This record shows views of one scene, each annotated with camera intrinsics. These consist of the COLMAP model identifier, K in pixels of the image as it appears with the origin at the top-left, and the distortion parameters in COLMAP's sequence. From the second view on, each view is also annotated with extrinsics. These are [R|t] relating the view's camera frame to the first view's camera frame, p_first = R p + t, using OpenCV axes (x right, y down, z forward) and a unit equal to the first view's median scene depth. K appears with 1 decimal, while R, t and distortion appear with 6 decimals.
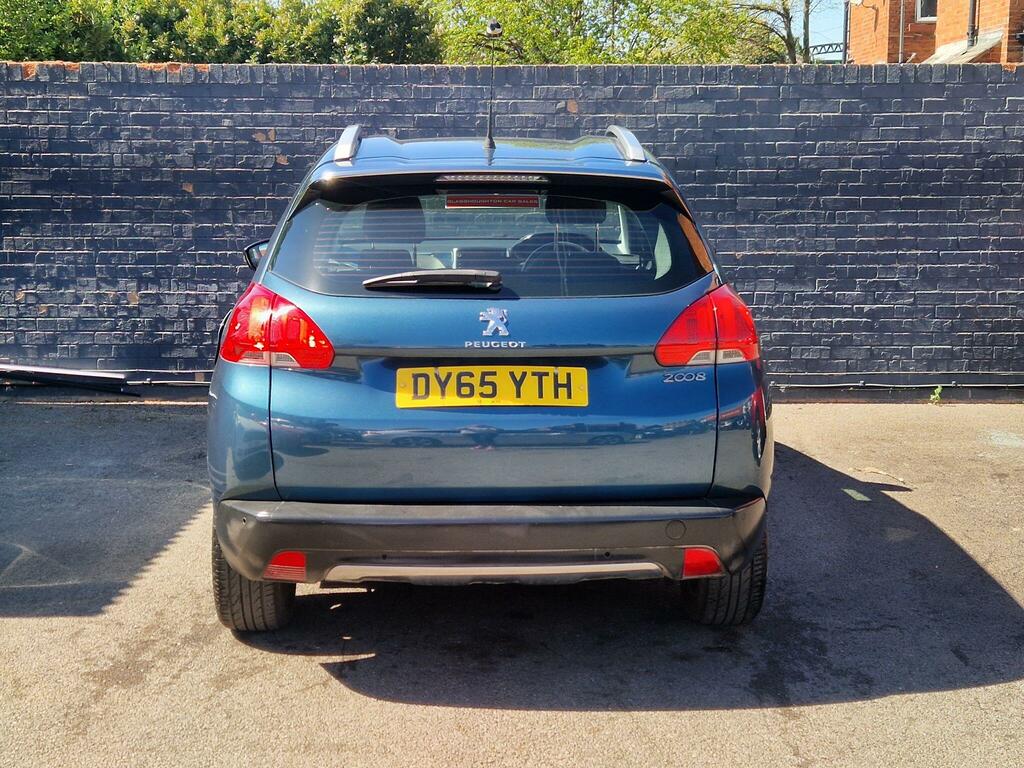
lens RADIAL K [[1631.4, 0, 523.0], [0, 1631.4, 382.5], [0, 0, 1]] dist [0.075841, 0.000000]
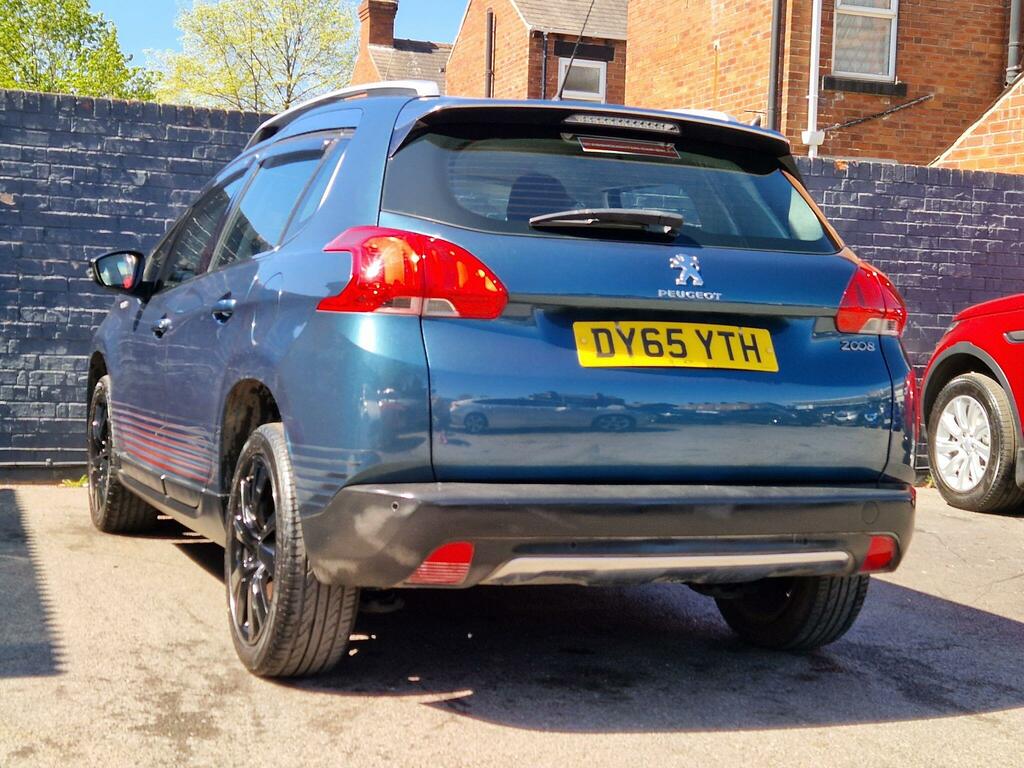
lens RADIAL K [[1631.4, 0, 474.9], [0, 1631.4, 395.8], [0, 0, 1]] dist [0.075841, 0.000000]
pose [[0.943146, 0.021479, 0.331685, -0.401197], [0.011981, 0.995064, -0.098504, 0.110901], [-0.332163, 0.096878, 0.938234, 0.231649]]
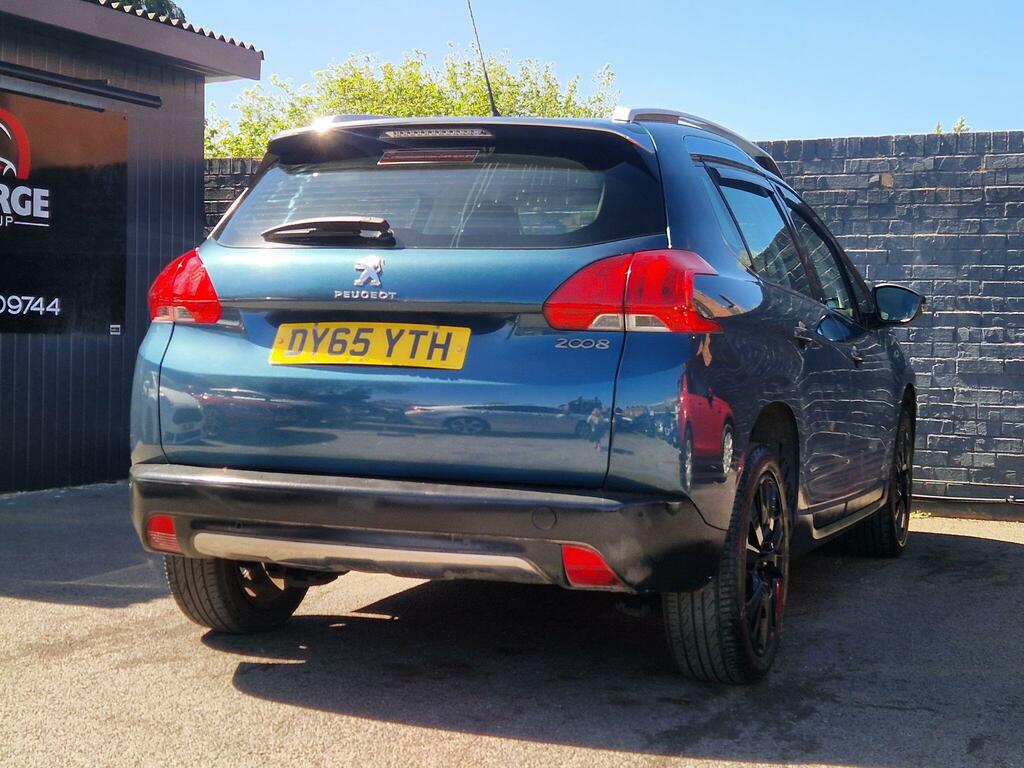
lens RADIAL K [[1631.4, 0, 476.8], [0, 1631.4, 372.8], [0, 0, 1]] dist [0.075841, 0.000000]
pose [[0.912048, 0.031616, -0.408862, 0.399026], [-0.083776, 0.990362, -0.110296, 0.110449], [0.401435, 0.134848, 0.905906, 0.215875]]
